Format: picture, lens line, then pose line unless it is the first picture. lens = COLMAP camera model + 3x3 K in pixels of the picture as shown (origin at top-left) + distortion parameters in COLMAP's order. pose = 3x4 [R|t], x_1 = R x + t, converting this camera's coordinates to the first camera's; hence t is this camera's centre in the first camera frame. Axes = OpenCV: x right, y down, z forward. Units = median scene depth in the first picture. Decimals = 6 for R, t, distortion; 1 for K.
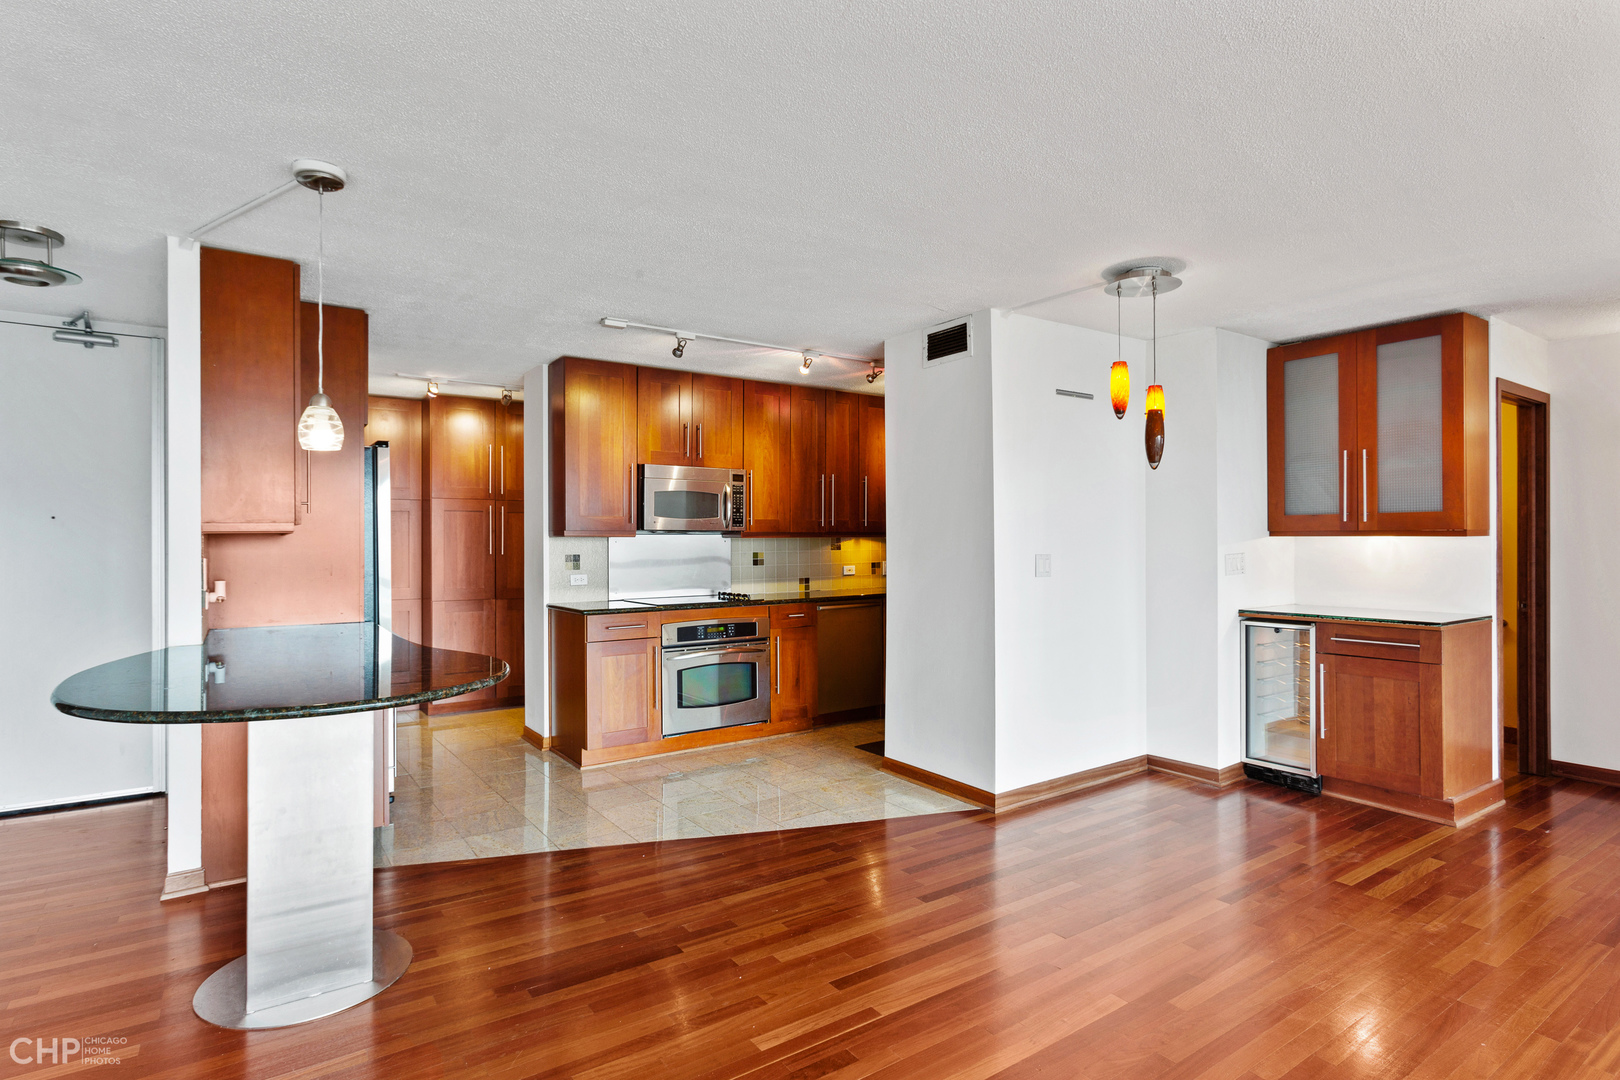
lens RADIAL K [[816.1, 0, 806.5], [0, 816.1, 542.8], [0, 0, 1]] dist [0.001010, 0.000212]
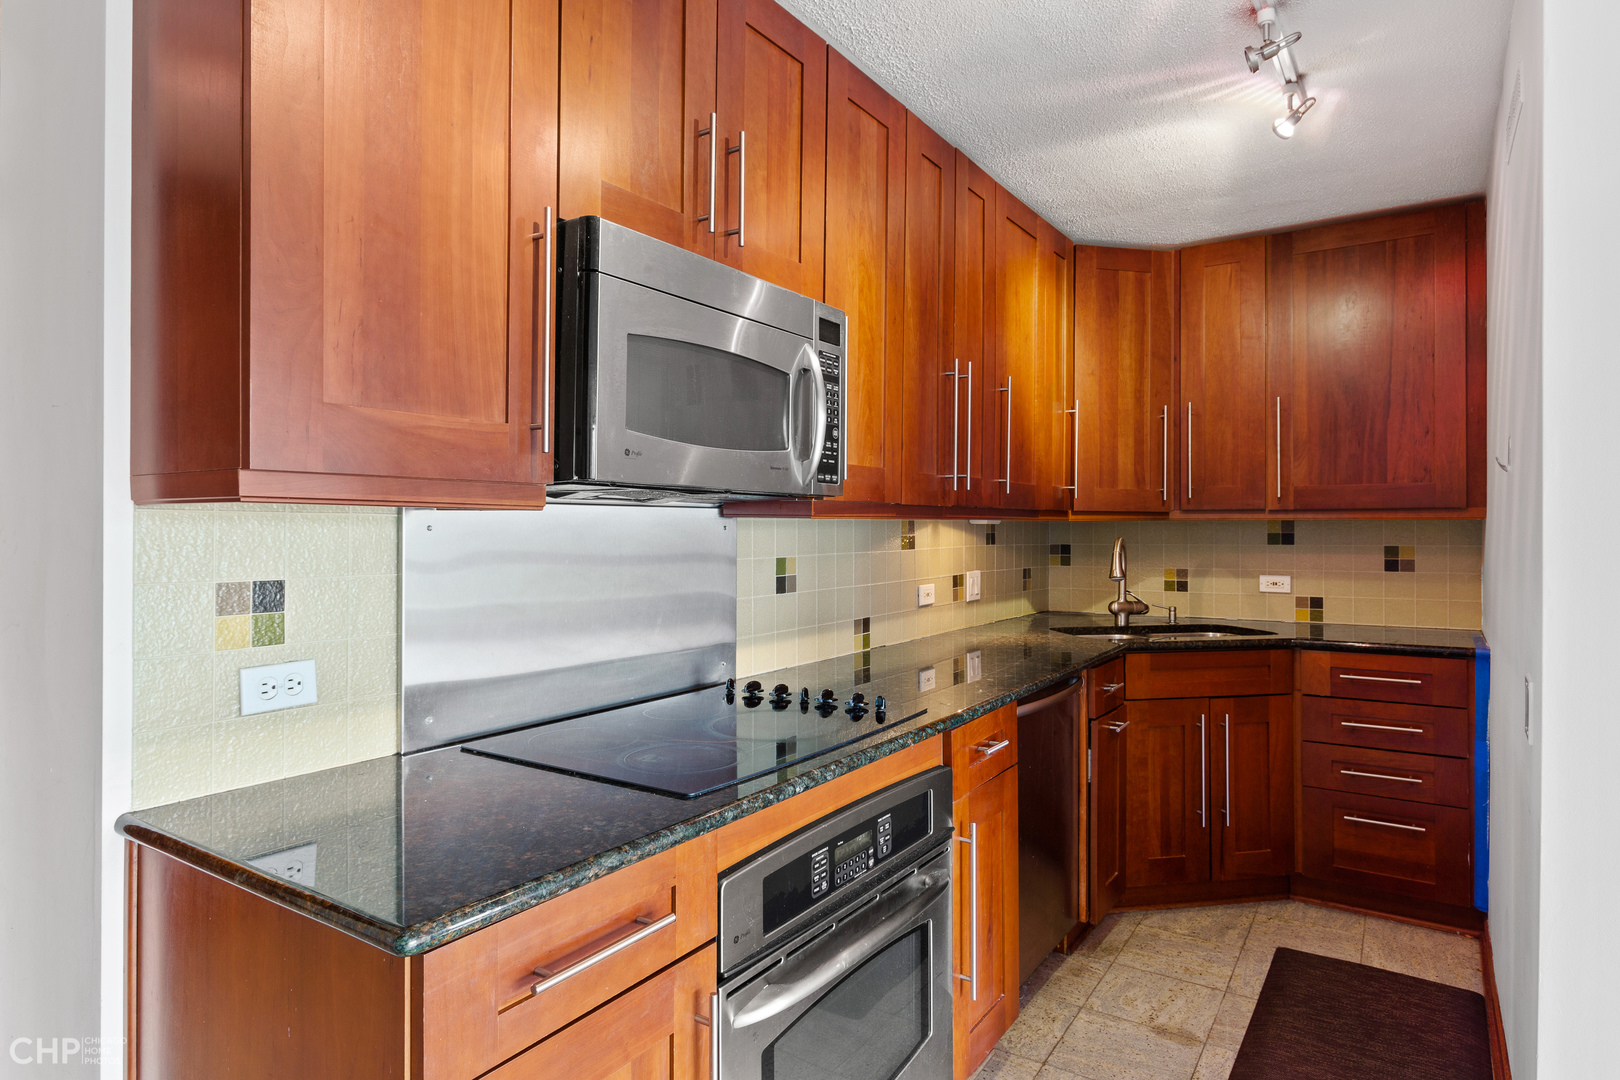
lens RADIAL K [[917.5, 0, 812.6], [0, 917.5, 529.9], [0, 0, 1]] dist [0.000879, -0.000141]
pose [[0.927801, 0.008083, 0.372987, -0.231291], [-0.009506, 0.999953, 0.001975, -0.002051], [-0.372953, -0.005378, 0.927835, 0.684867]]
